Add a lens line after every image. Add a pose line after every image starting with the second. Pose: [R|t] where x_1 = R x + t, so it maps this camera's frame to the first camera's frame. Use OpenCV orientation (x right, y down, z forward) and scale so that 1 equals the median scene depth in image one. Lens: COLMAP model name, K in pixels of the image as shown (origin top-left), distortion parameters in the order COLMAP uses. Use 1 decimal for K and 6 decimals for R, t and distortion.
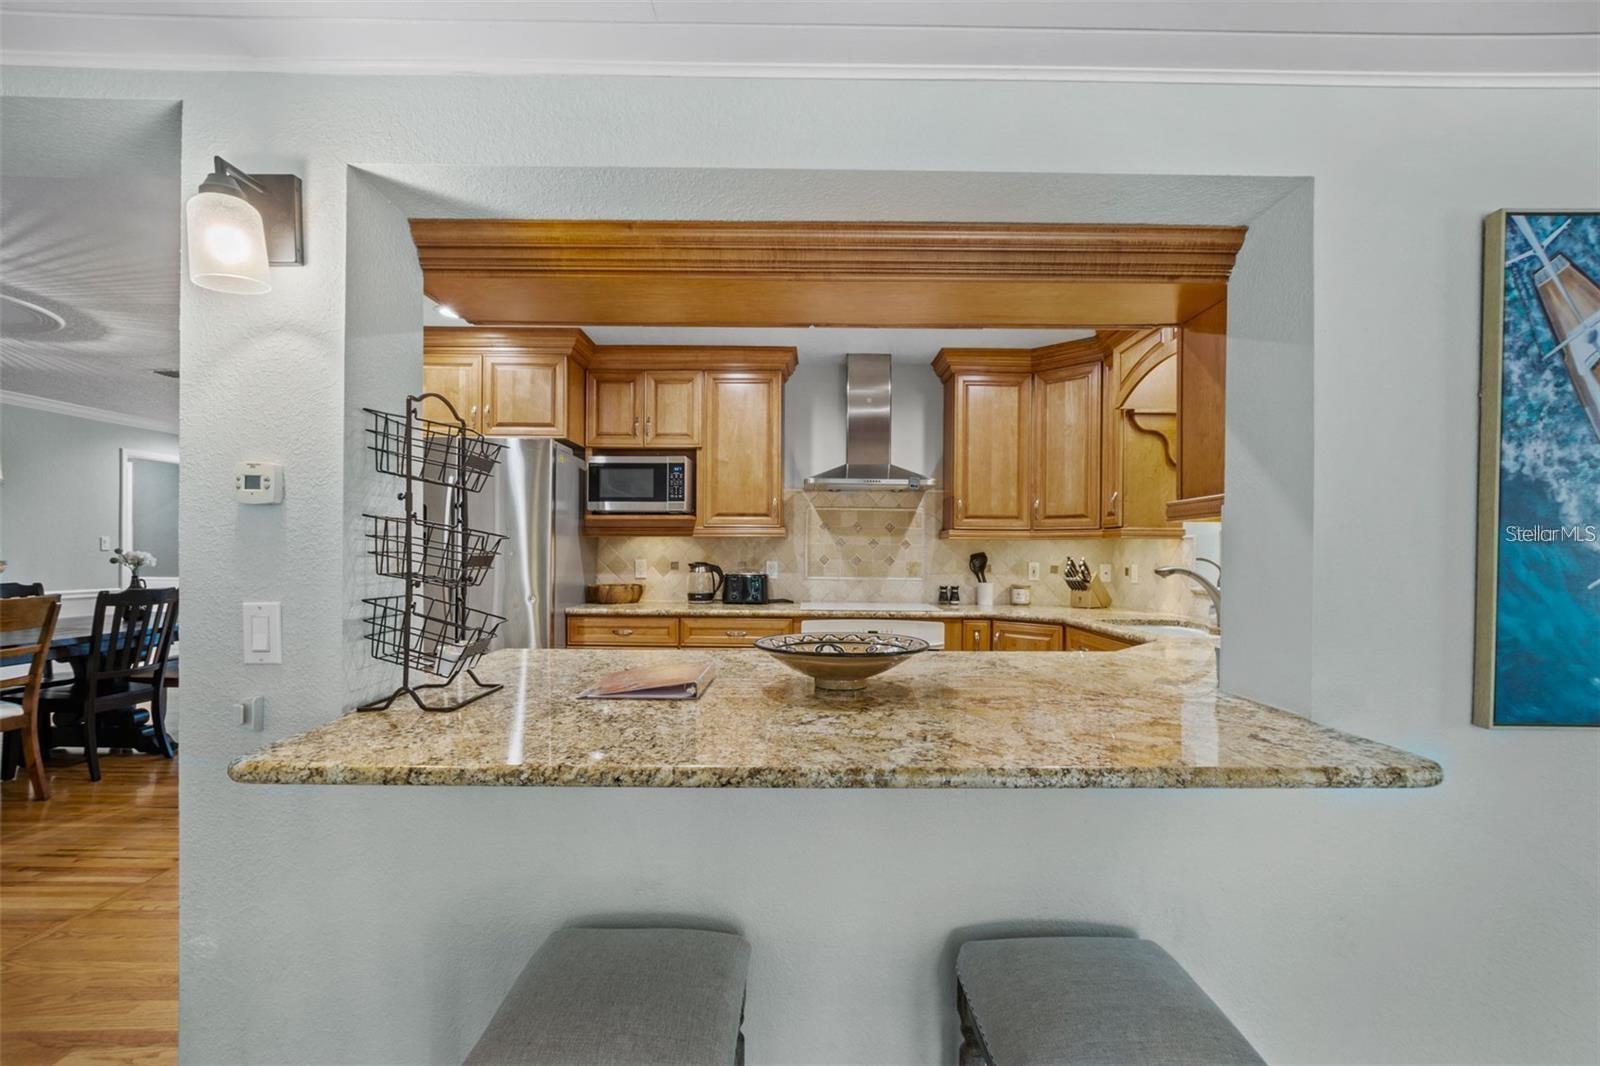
lens RADIAL K [[730.7, 0, 797.6], [0, 730.7, 546.3], [0, 0, 1]] dist [-0.020765, 0.004984]
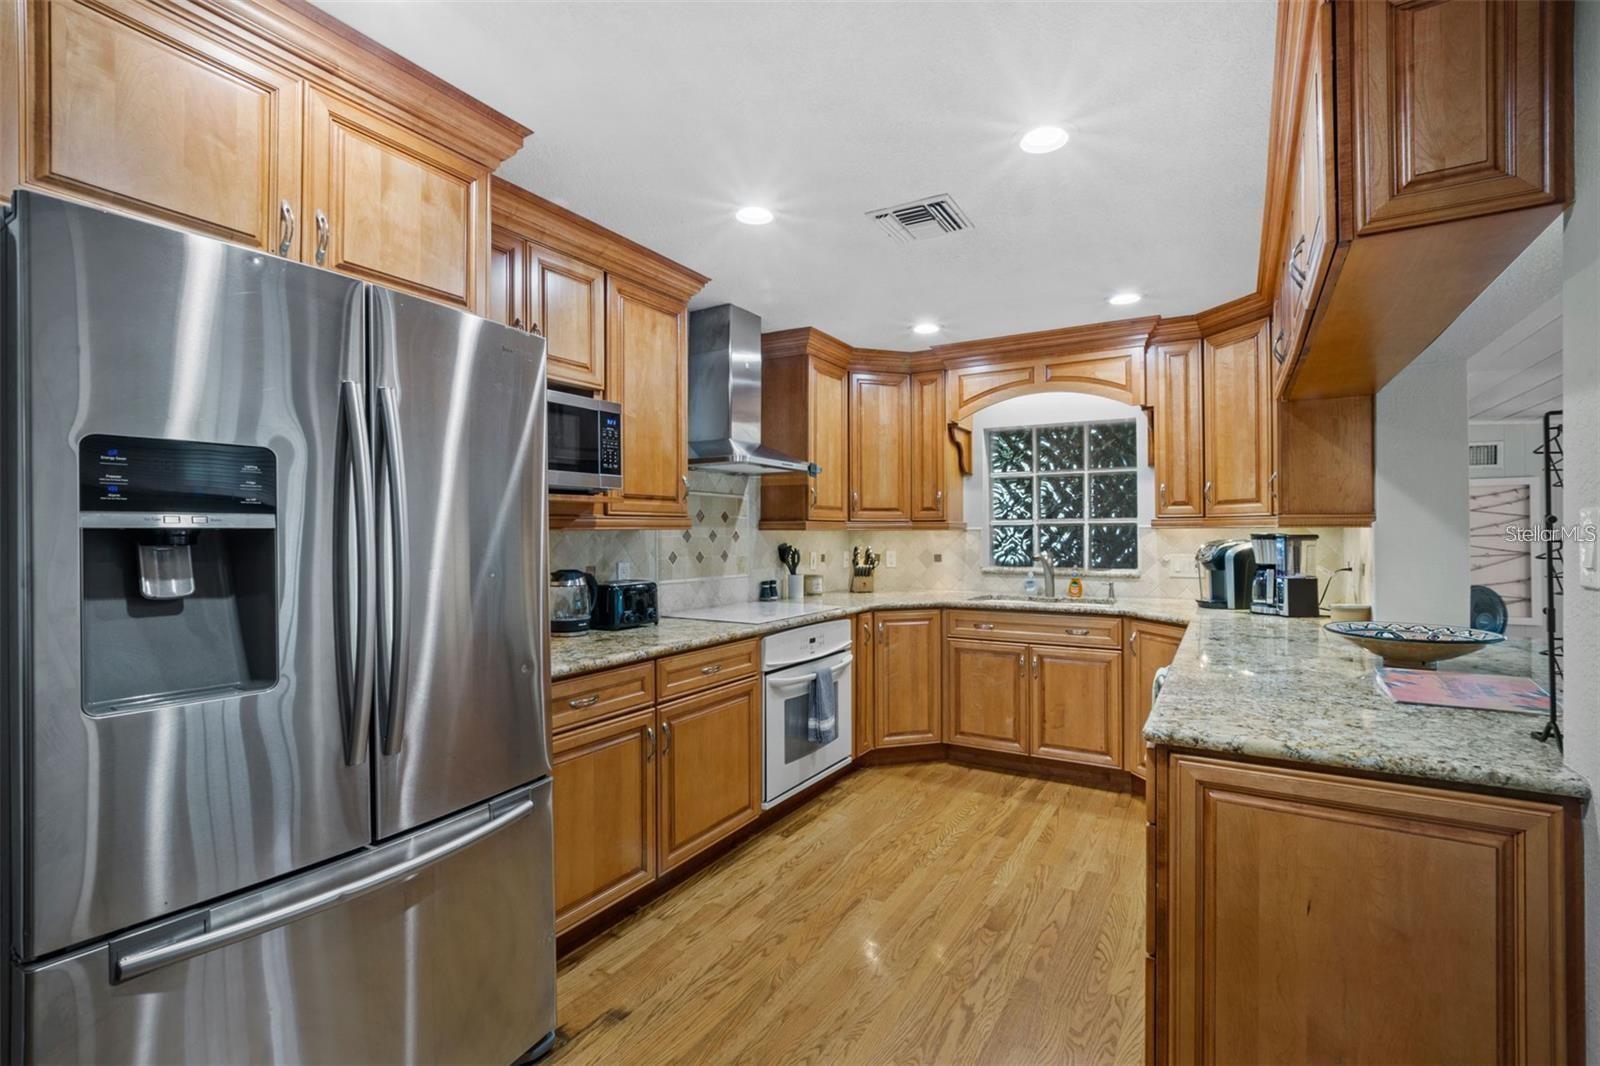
lens RADIAL K [[730.7, 0, 800.1], [0, 730.7, 527.8], [0, 0, 1]] dist [-0.020765, 0.004984]
pose [[0.501745, -0.005126, 0.865001, -0.602576], [0.002467, 0.999987, 0.004495, -0.017558], [-0.865012, -0.000121, 0.501751, 0.529349]]
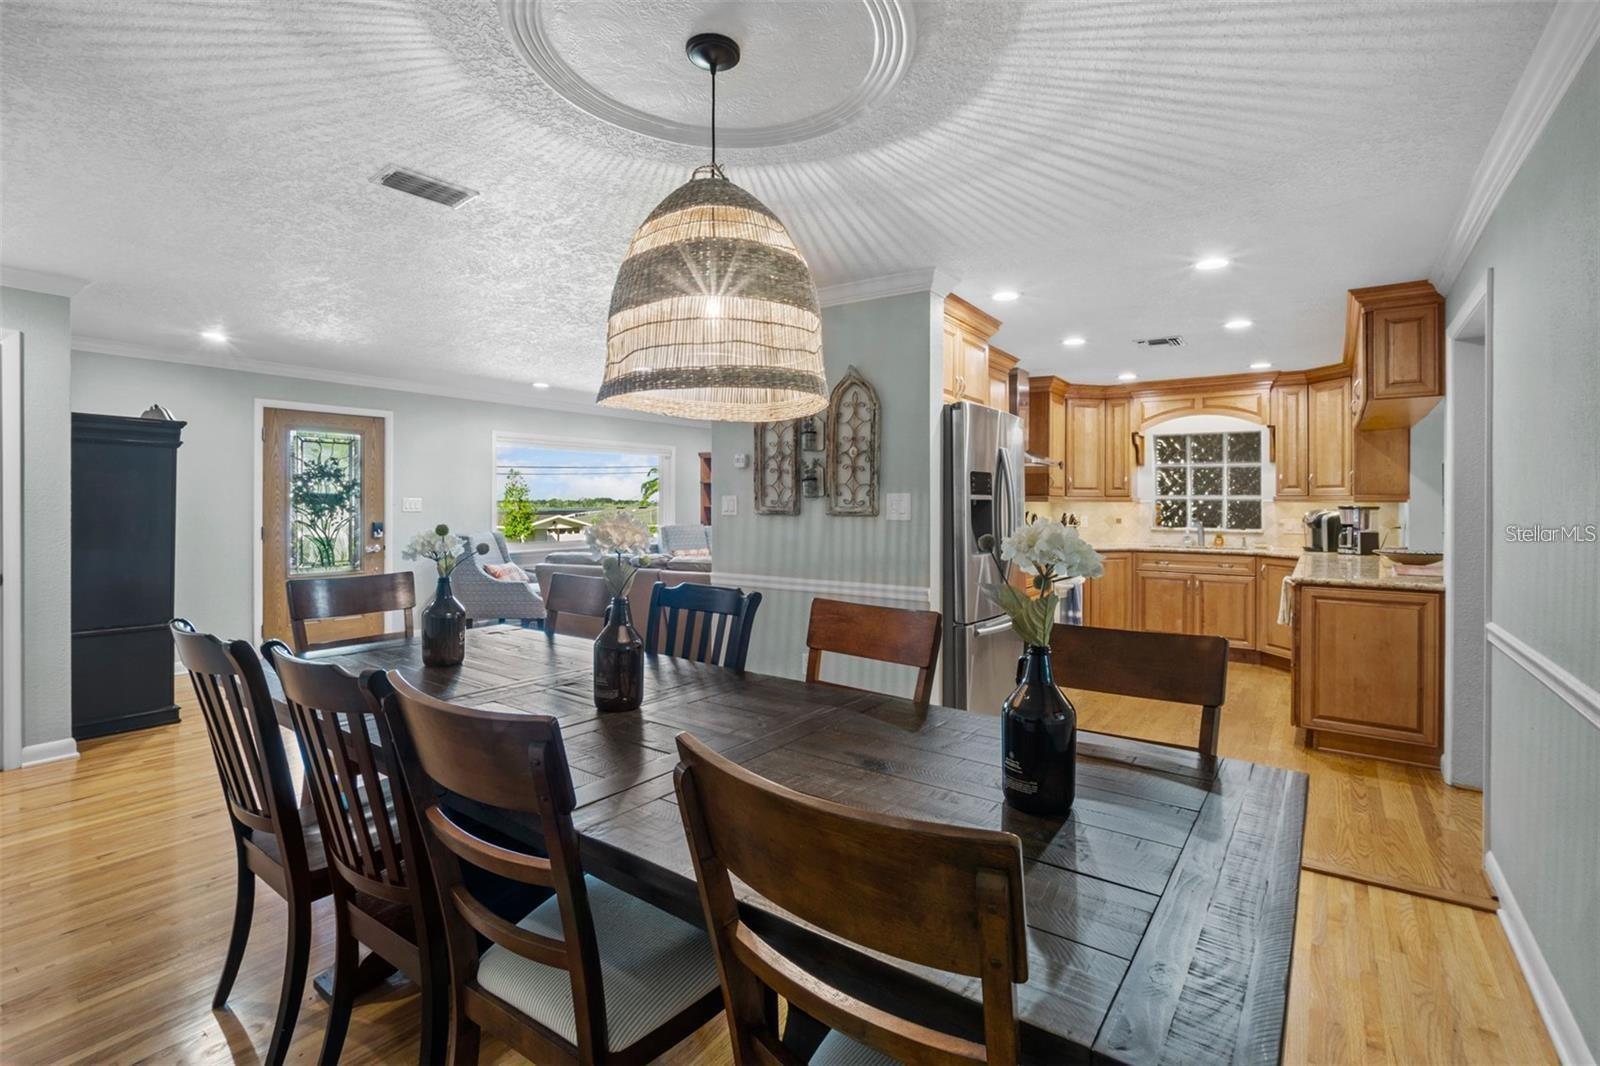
lens RADIAL K [[730.7, 0, 812.4], [0, 730.7, 500.2], [0, 0, 1]] dist [-0.020765, 0.004984]
pose [[0.569303, -0.002610, 0.822124, -1.284369], [-0.004672, 0.999969, 0.006410, -0.020728], [-0.822115, -0.007490, 0.569273, 0.537613]]
